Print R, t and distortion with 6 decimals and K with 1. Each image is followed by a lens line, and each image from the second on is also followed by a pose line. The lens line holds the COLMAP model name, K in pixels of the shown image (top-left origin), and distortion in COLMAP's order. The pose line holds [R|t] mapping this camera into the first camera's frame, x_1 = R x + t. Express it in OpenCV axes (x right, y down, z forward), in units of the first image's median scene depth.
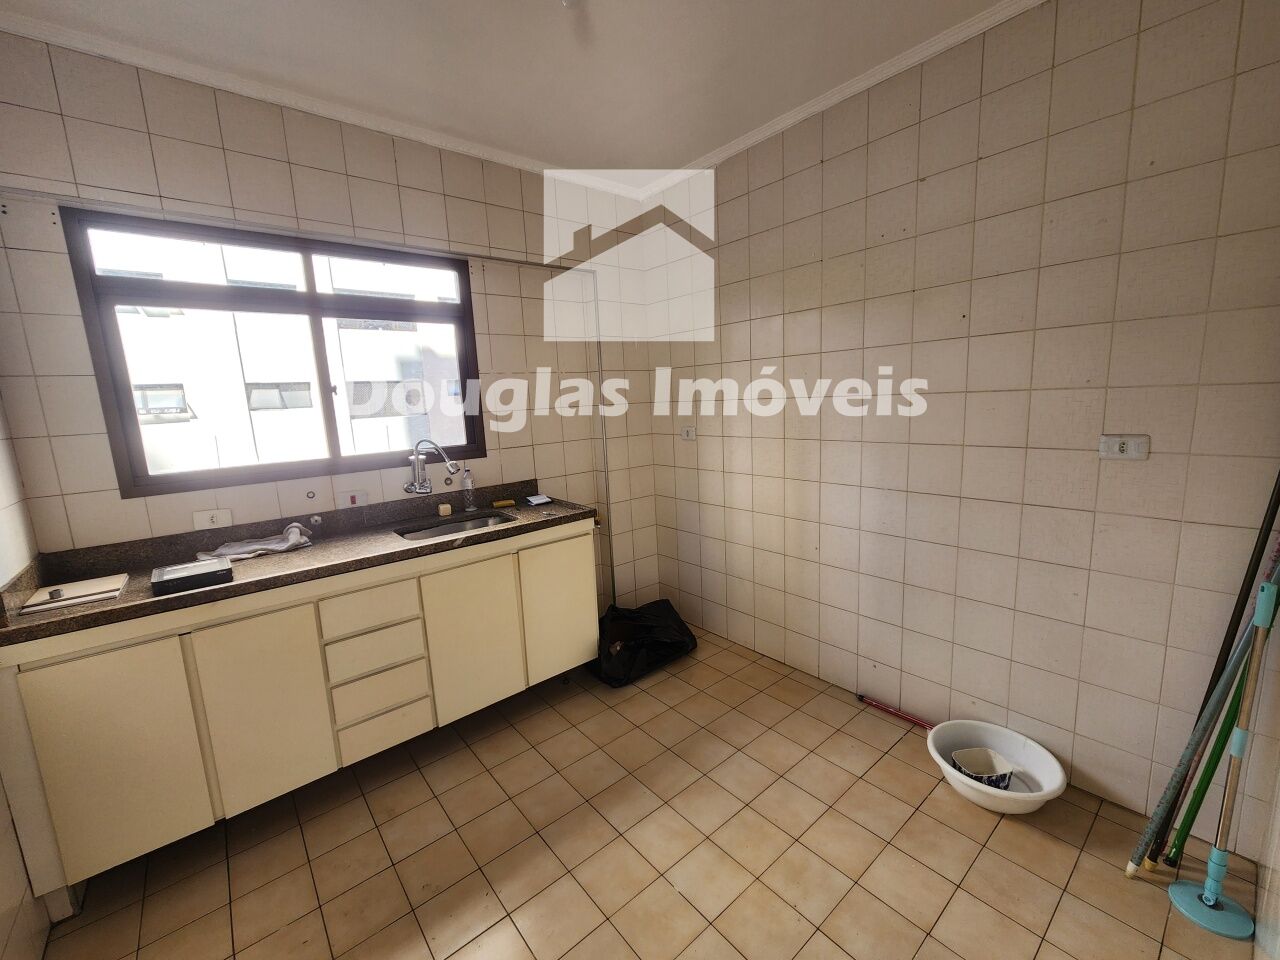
lens RADIAL K [[523.8, 0, 641.1], [0, 523.8, 483.5], [0, 0, 1]] dist [0.001520, 0.000239]
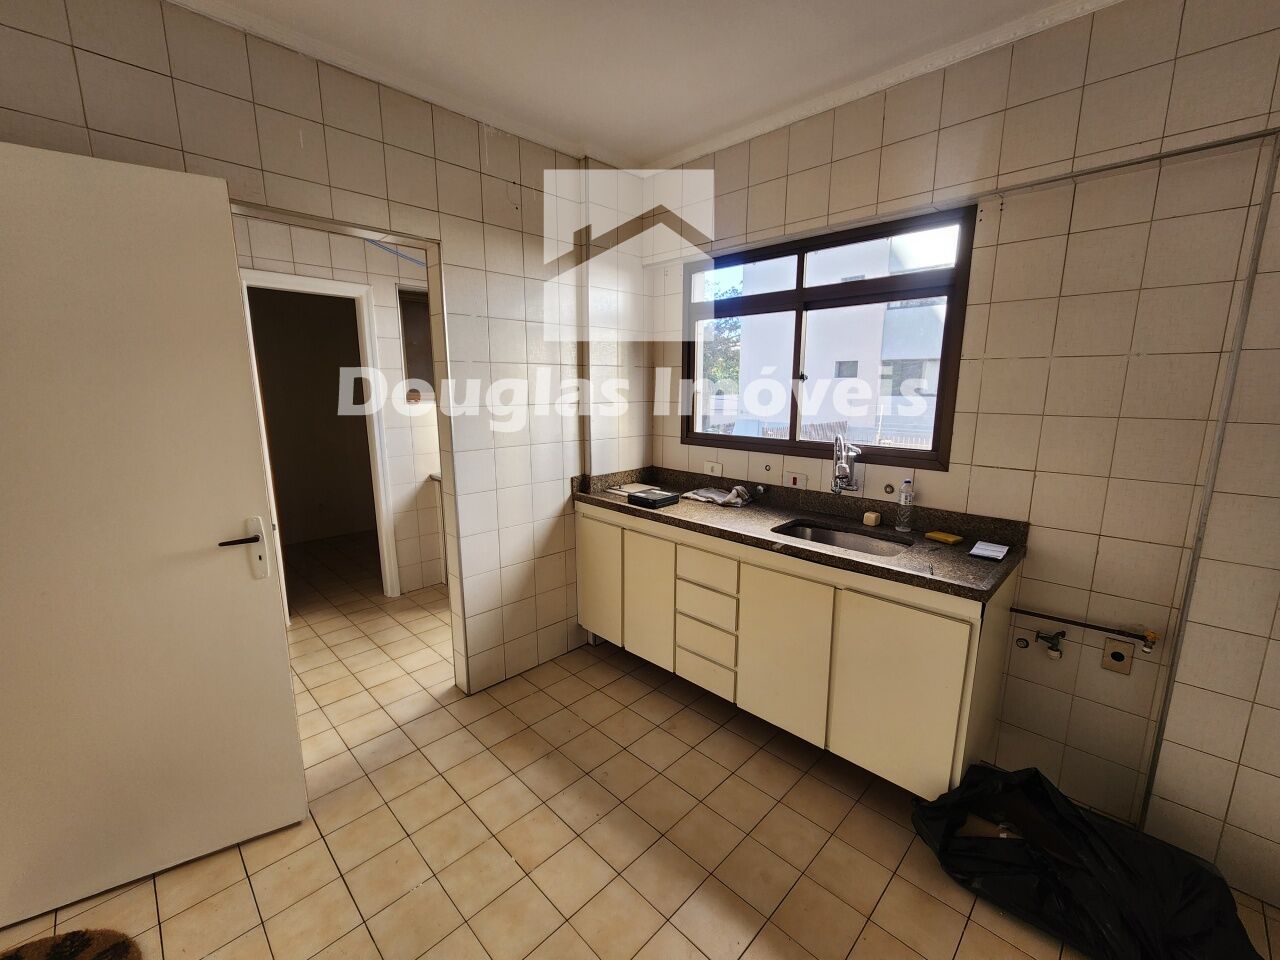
lens RADIAL K [[522.9, 0, 642.5], [0, 522.9, 482.0], [0, 0, 1]] dist [0.002740, 0.000353]
pose [[0.098103, 0.226611, -0.969032, 0.421267], [-0.171833, 0.962961, 0.207795, -0.125054], [0.980229, 0.146126, 0.133409, 0.504825]]
